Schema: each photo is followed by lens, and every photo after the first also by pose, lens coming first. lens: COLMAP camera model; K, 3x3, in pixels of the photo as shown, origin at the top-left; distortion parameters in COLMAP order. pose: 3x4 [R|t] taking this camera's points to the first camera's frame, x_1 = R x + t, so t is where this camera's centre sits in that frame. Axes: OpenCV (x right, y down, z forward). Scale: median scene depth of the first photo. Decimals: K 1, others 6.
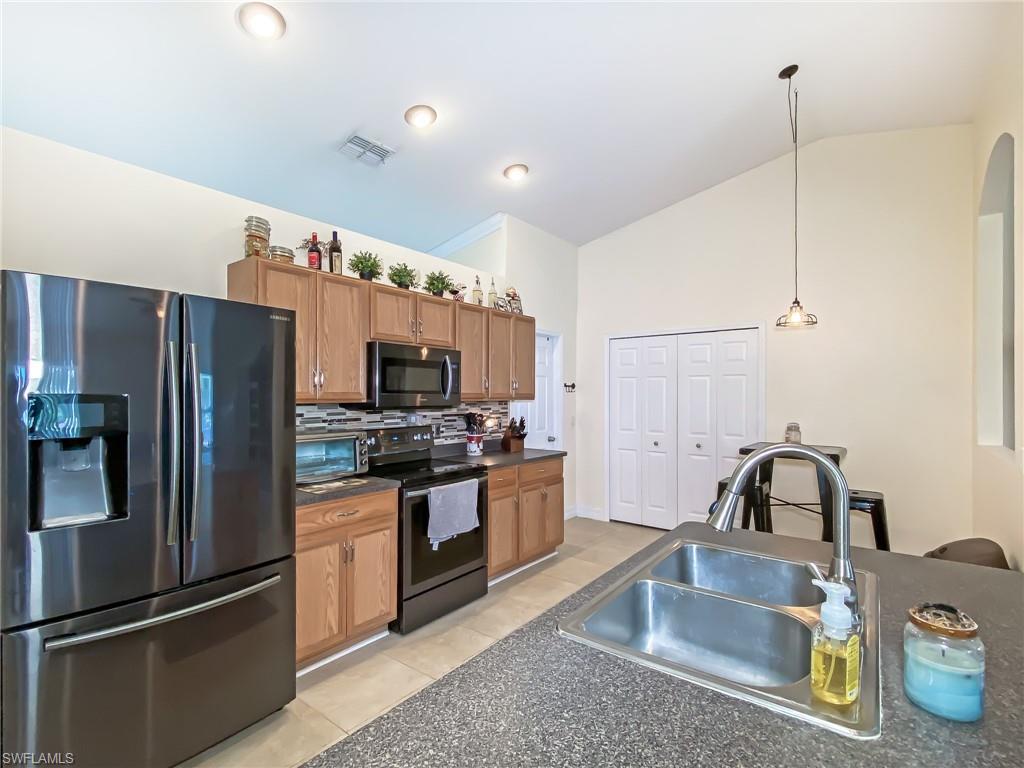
lens RADIAL K [[479.9, 0, 511.6], [0, 479.9, 394.7], [0, 0, 1]] dist [0.014700, -0.009411]
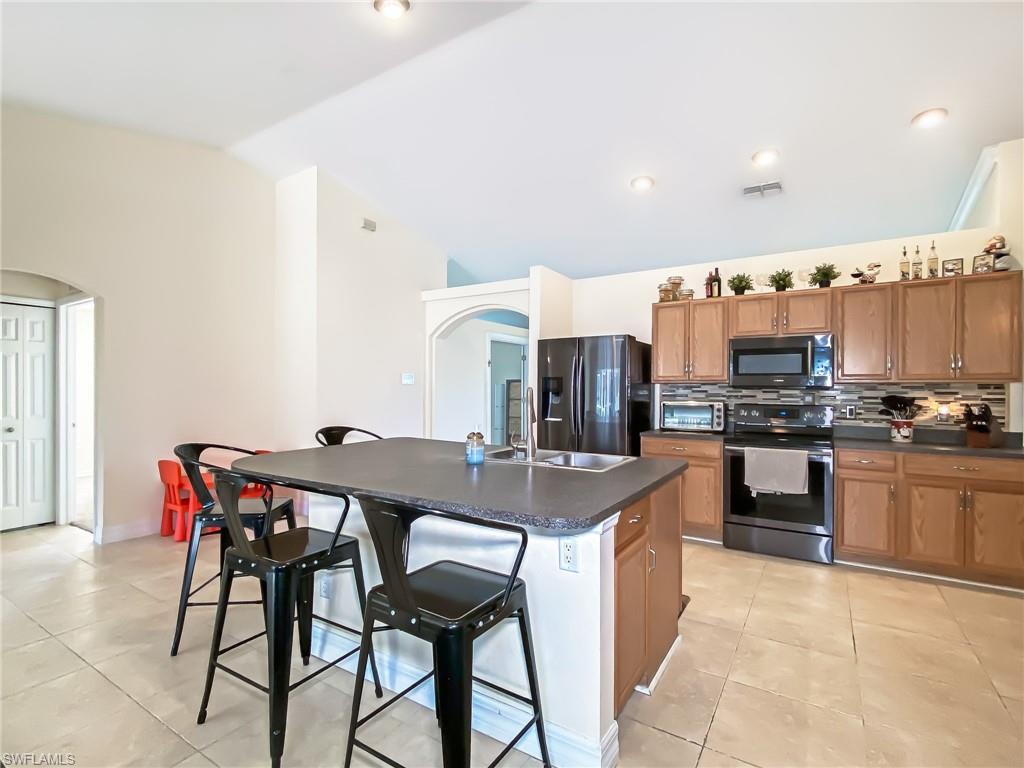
lens RADIAL K [[484.5, 0, 511.0], [0, 484.5, 387.5], [0, 0, 1]] dist [0.004539, -0.009801]
pose [[0.097082, -0.002545, -0.995273, 0.925339], [-0.005212, 0.999982, -0.003066, 0.033354], [0.995263, 0.005485, 0.097067, 0.195121]]
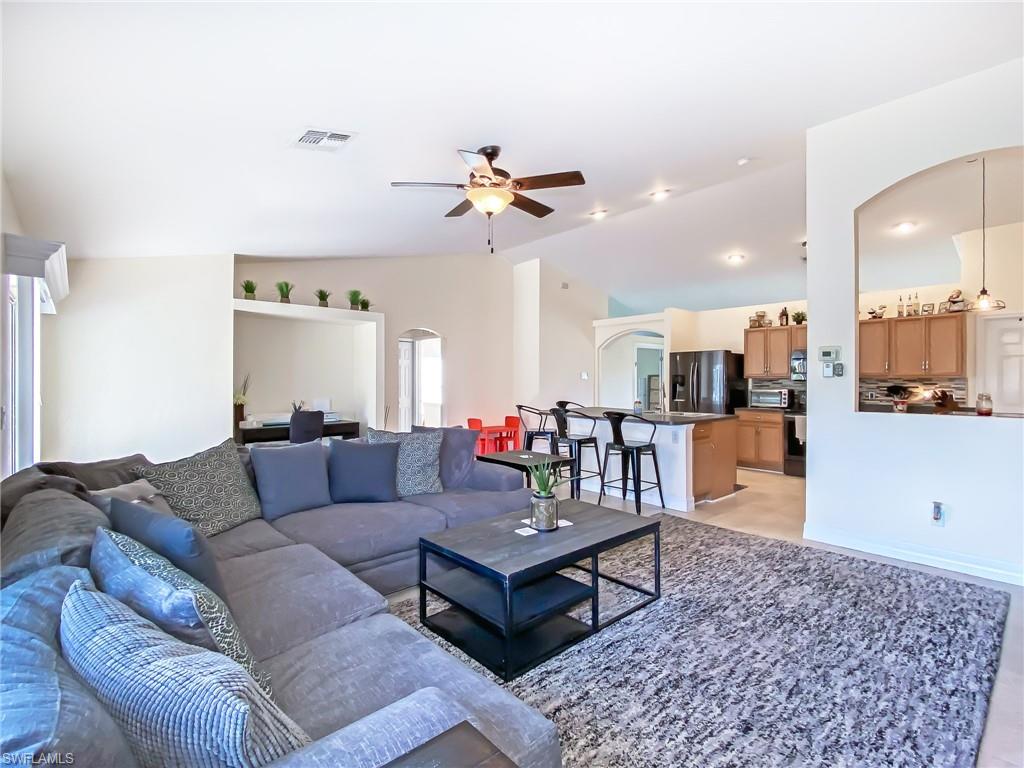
lens RADIAL K [[484.5, 0, 511.0], [0, 484.5, 387.5], [0, 0, 1]] dist [0.004539, -0.009801]
pose [[-0.175845, 0.011644, -0.984349, 1.967176], [-0.001316, 0.999926, 0.012064, 0.031111], [0.984417, 0.003417, -0.175817, 0.065314]]
